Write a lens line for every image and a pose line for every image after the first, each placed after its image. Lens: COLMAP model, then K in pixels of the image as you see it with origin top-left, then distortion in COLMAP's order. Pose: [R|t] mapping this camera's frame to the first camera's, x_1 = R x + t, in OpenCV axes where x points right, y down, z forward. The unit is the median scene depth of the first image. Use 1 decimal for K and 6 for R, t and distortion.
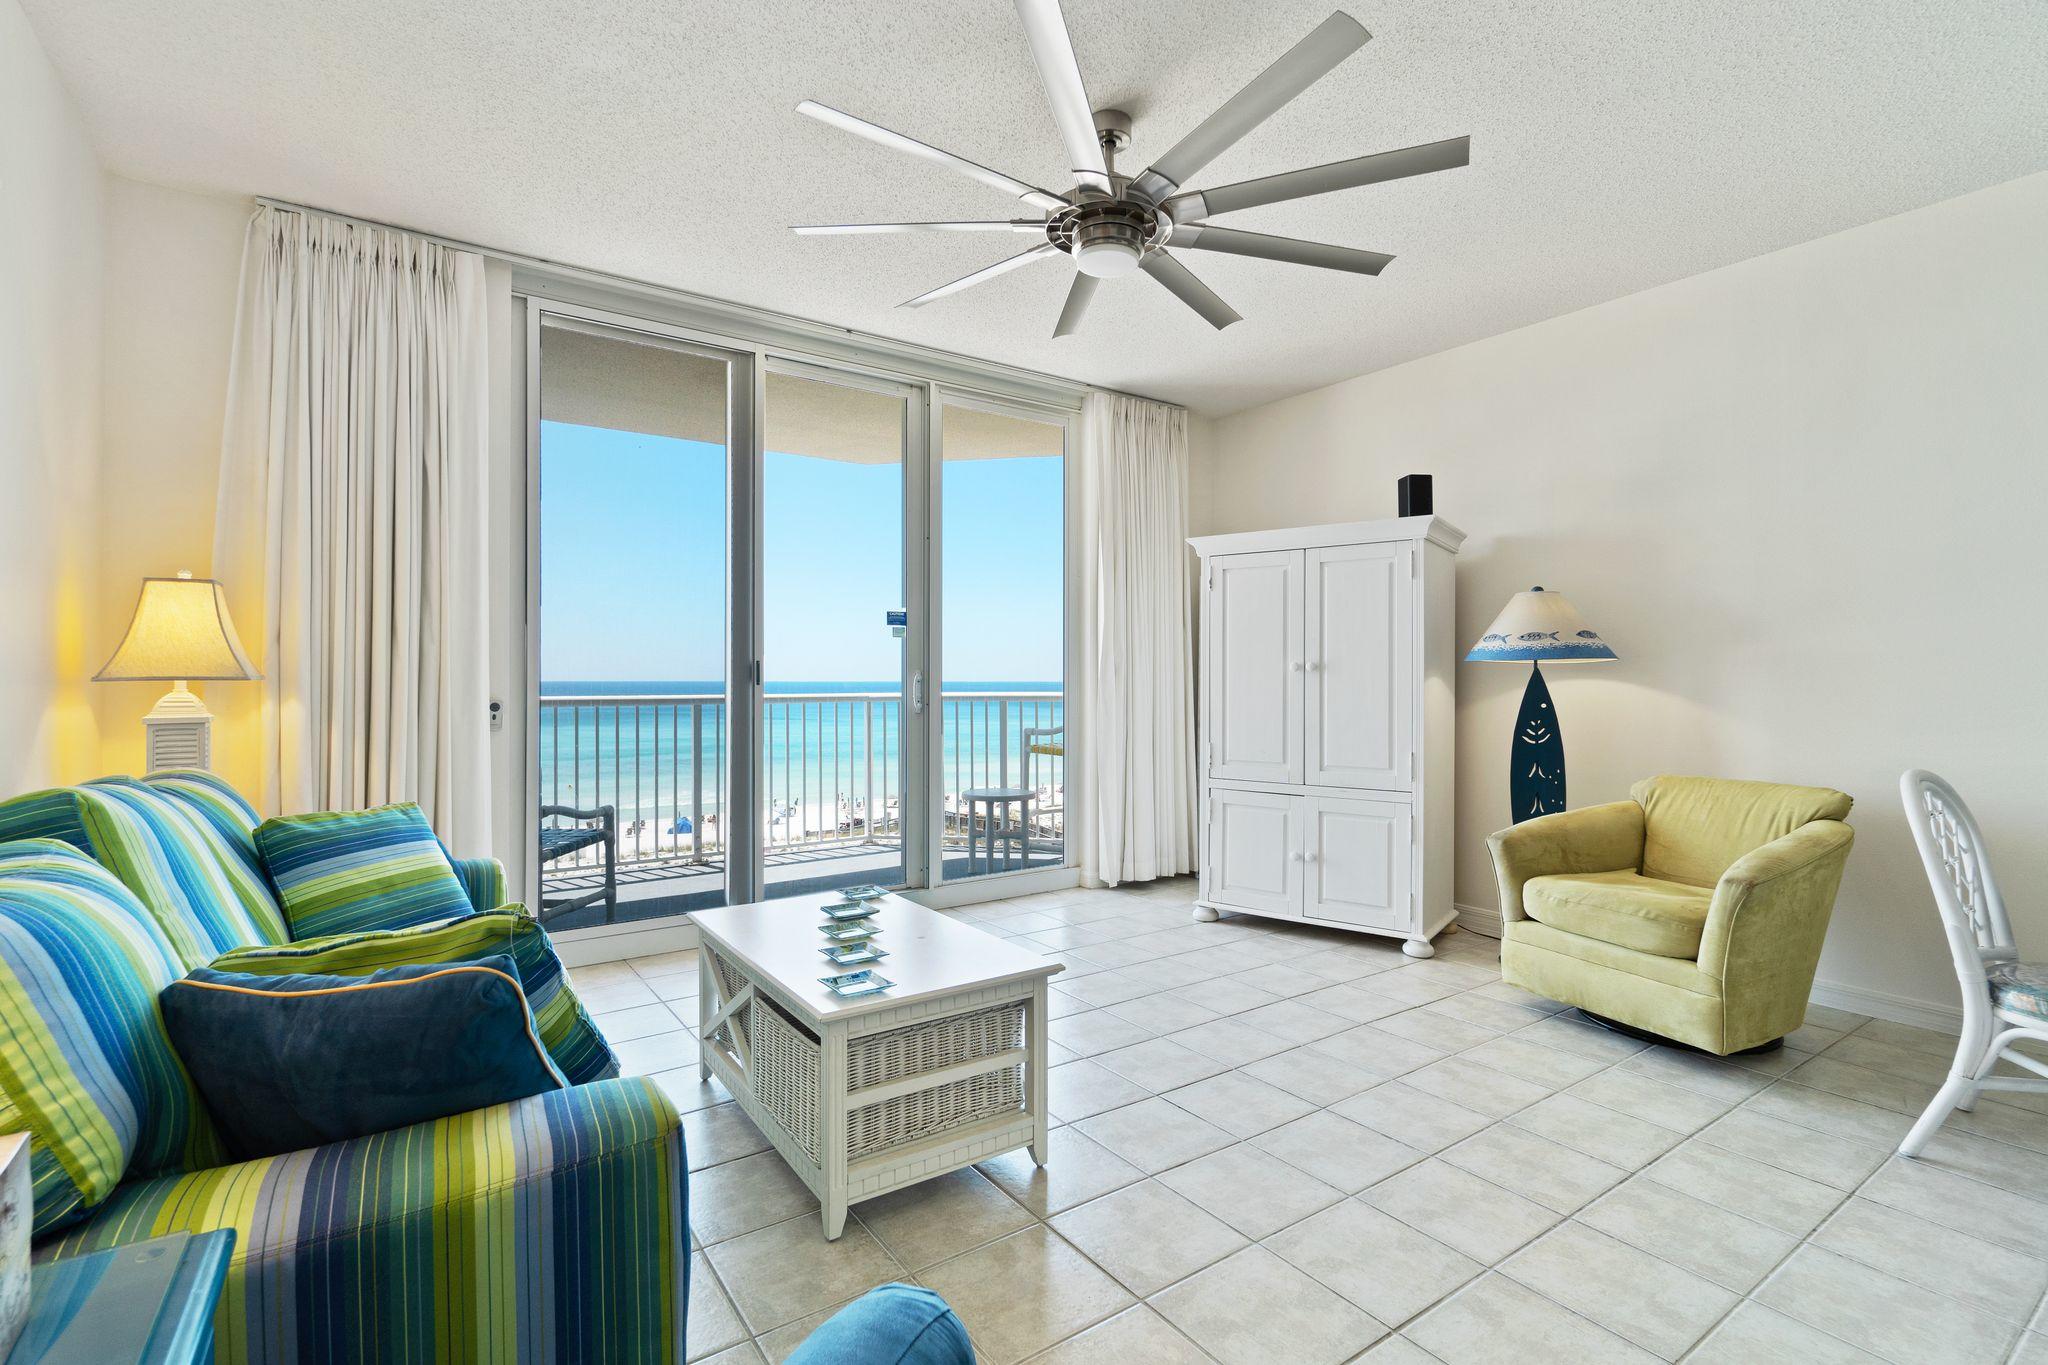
lens RADIAL K [[930.2, 0, 1014.1], [0, 930.2, 670.7], [0, 0, 1]] dist [0.000748, -0.000202]
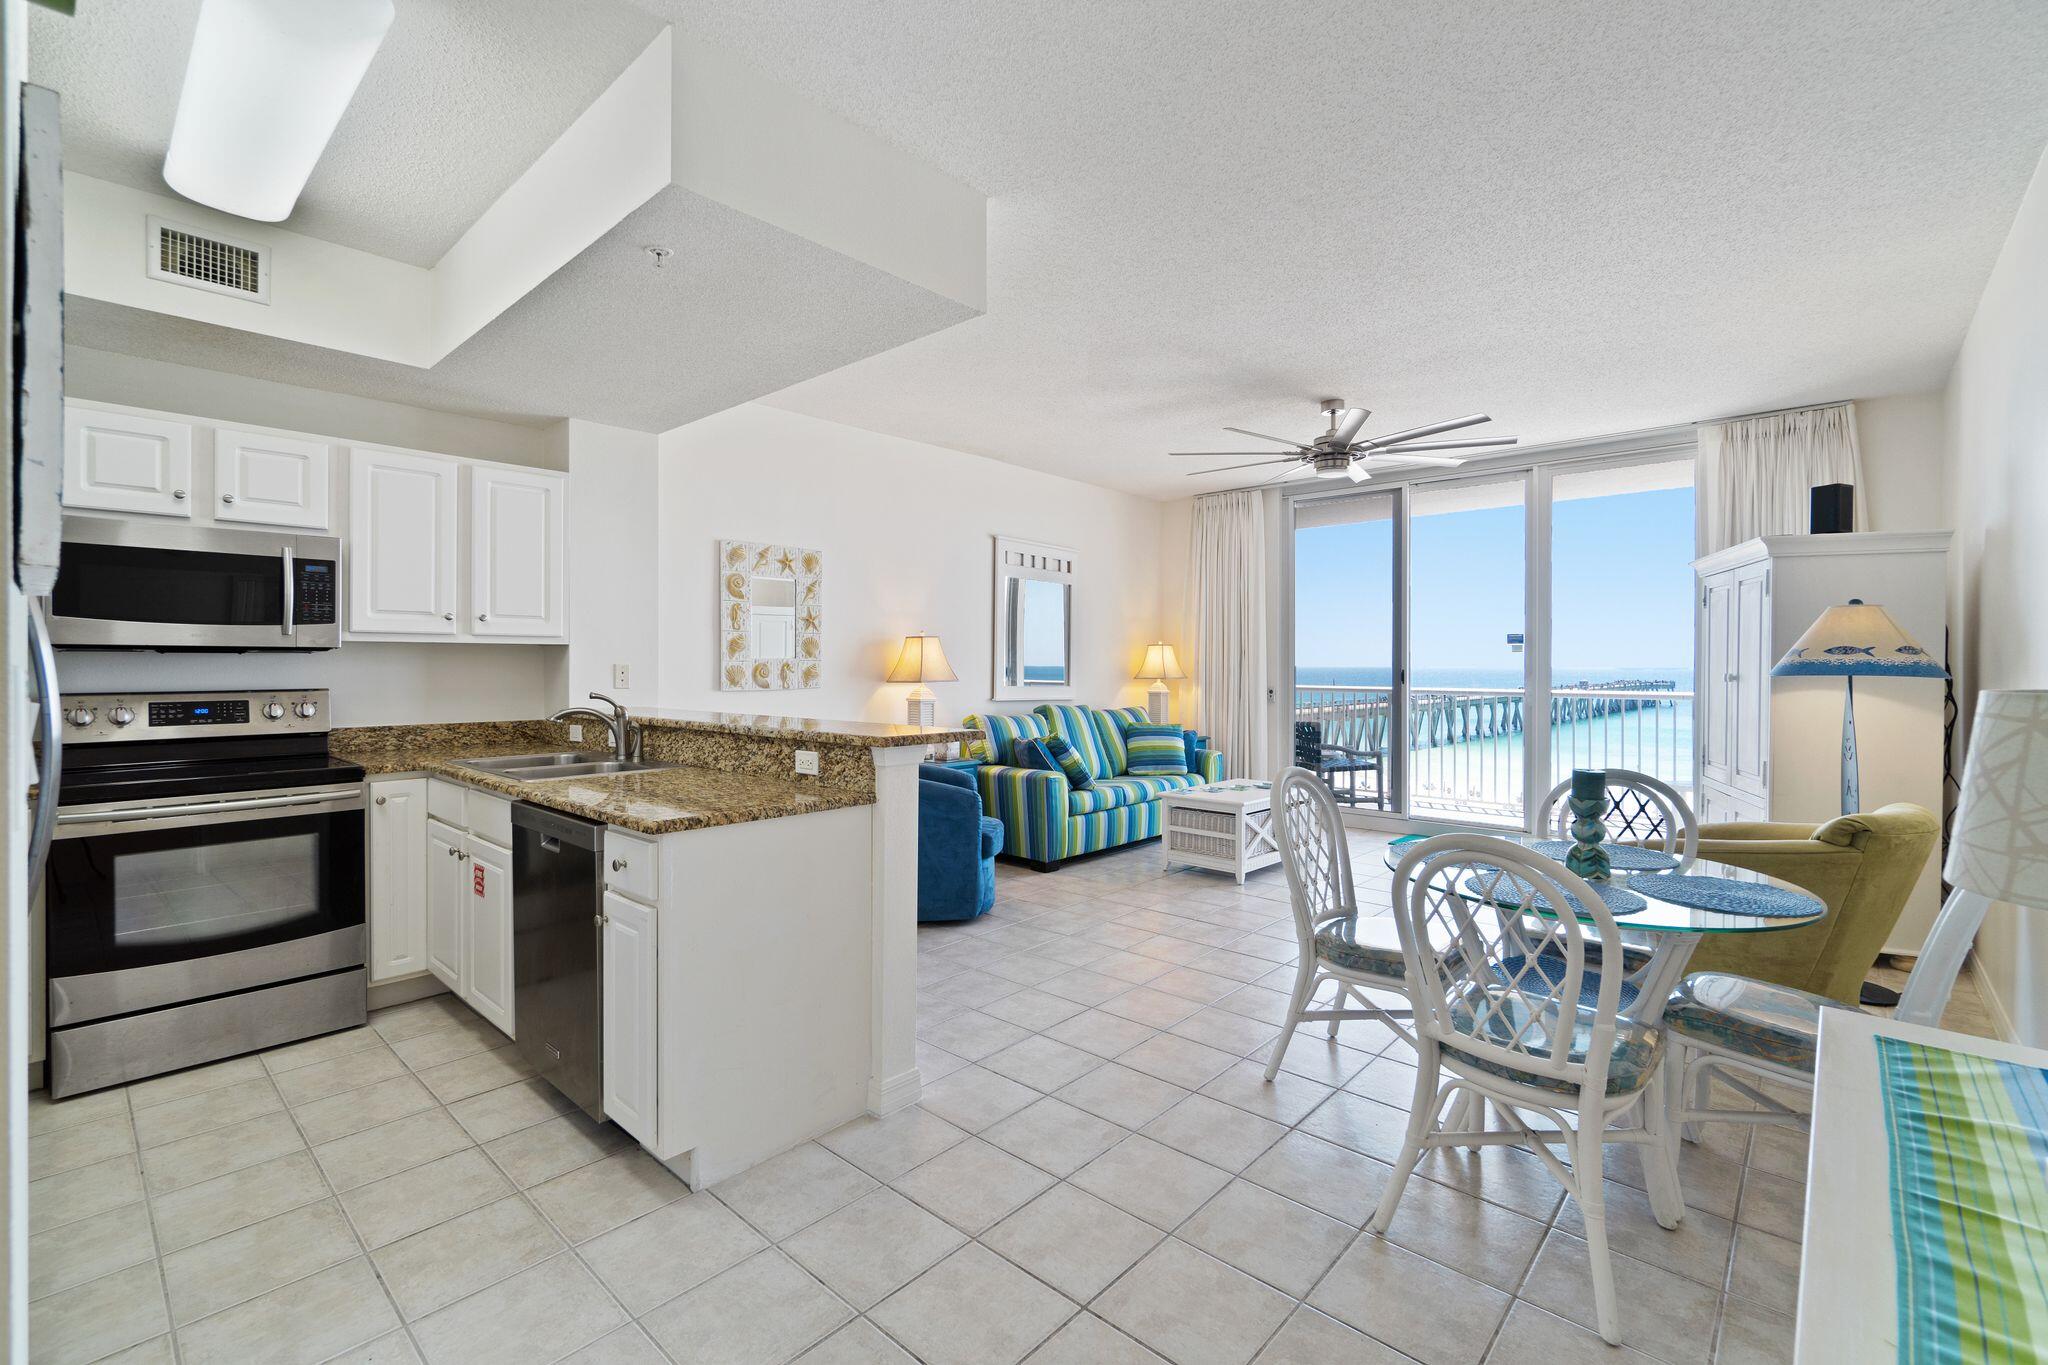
lens RADIAL K [[890.0, 0, 1013.5], [0, 890.0, 667.2], [0, 0, 1]] dist [-0.005332, -0.000237]
pose [[0.224816, 0.003012, -0.974397, 1.504164], [0.007483, 0.999960, 0.004818, -0.037202], [0.974373, -0.008374, 0.224784, -0.069852]]
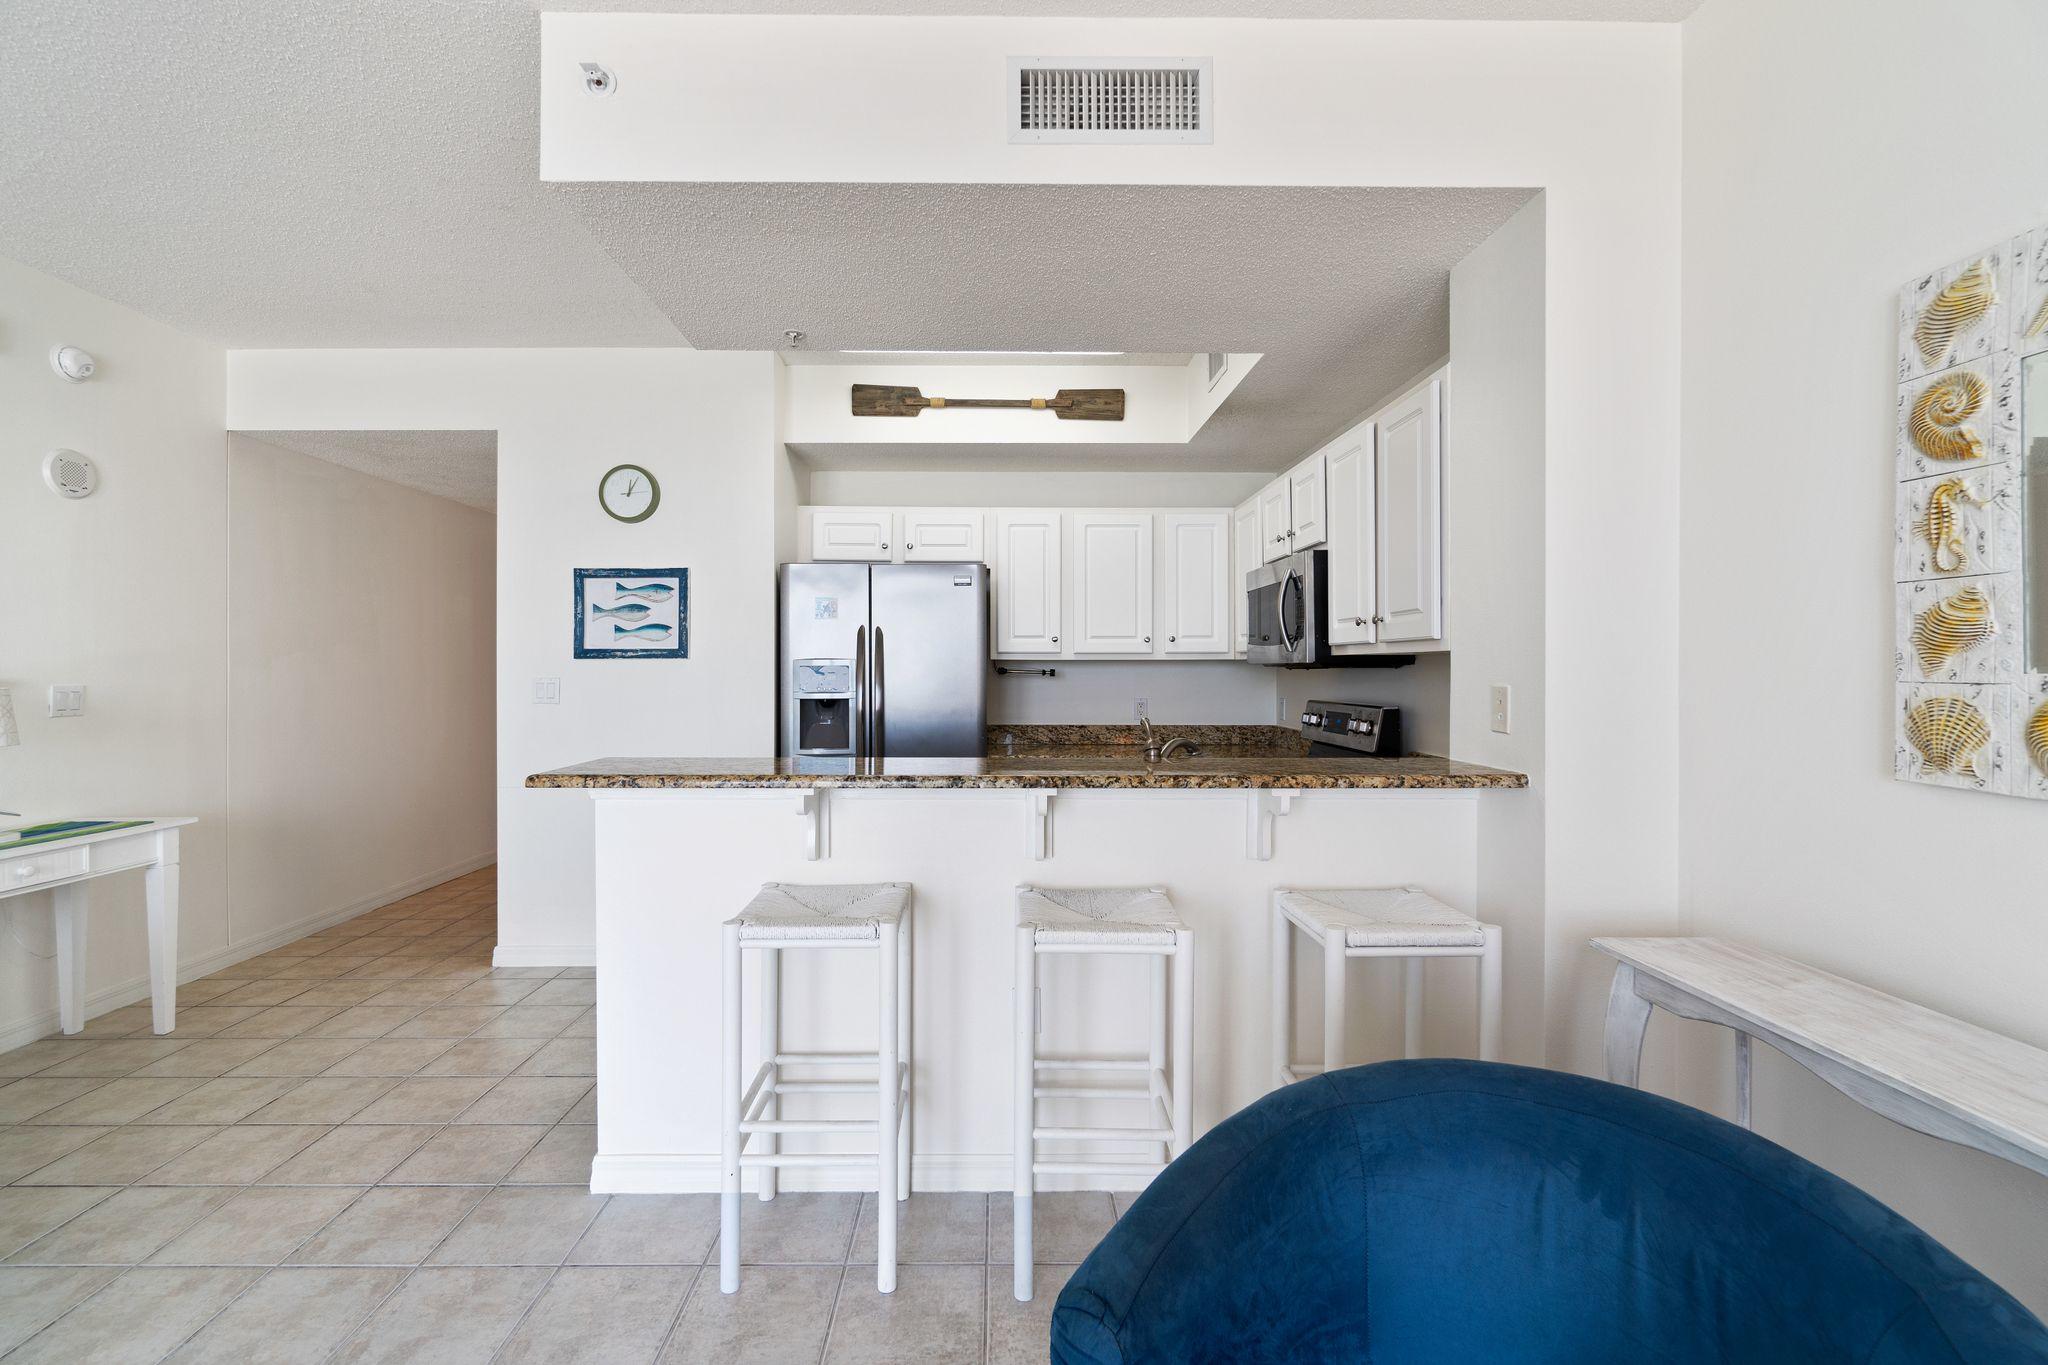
lens RADIAL K [[901.9, 0, 1016.6], [0, 901.9, 669.7], [0, 0, 1]] dist [-0.005132, 0.000776]
pose [[-0.836415, -0.001810, 0.548094, 0.022671], [-0.006236, 0.999961, -0.006214, -0.045016], [-0.548062, -0.008615, -0.836394, 0.438213]]
